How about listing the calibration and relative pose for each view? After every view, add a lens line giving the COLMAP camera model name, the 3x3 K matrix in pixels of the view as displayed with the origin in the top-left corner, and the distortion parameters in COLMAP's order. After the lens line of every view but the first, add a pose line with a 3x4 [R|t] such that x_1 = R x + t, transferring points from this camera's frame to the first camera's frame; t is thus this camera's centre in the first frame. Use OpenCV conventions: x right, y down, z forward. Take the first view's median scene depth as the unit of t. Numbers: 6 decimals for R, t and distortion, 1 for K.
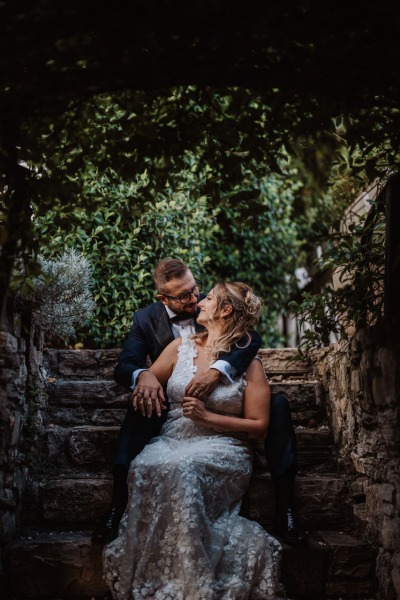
lens RADIAL K [[864.8, 0, 200.0], [0, 864.8, 300.0], [0, 0, 1]] dist [0.019383, 0.077212]
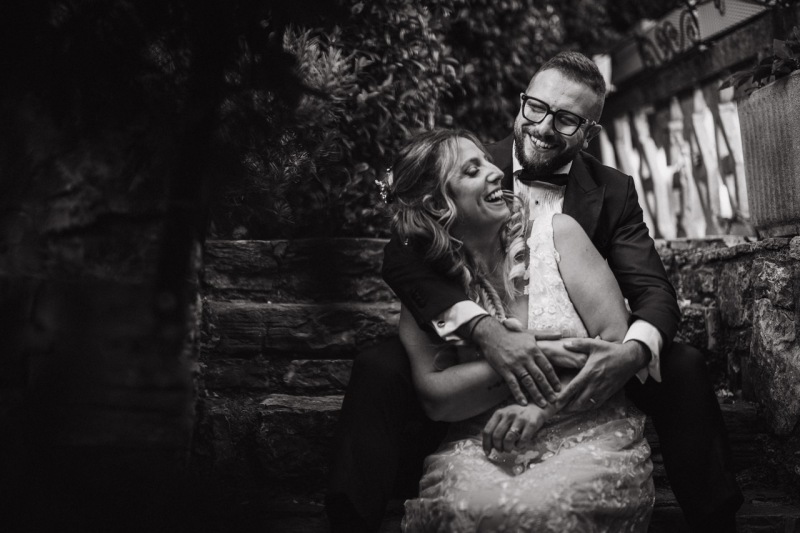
lens RADIAL K [[1137.4, 0, 370.8], [0, 1137.4, 268.5], [0, 0, 1]] dist [-0.003049, 0.054490]
pose [[0.994376, 0.005781, 0.105750, -0.135822], [-0.017256, 0.994010, 0.107917, 0.000551], [-0.104493, -0.109135, 0.988519, 0.324832]]
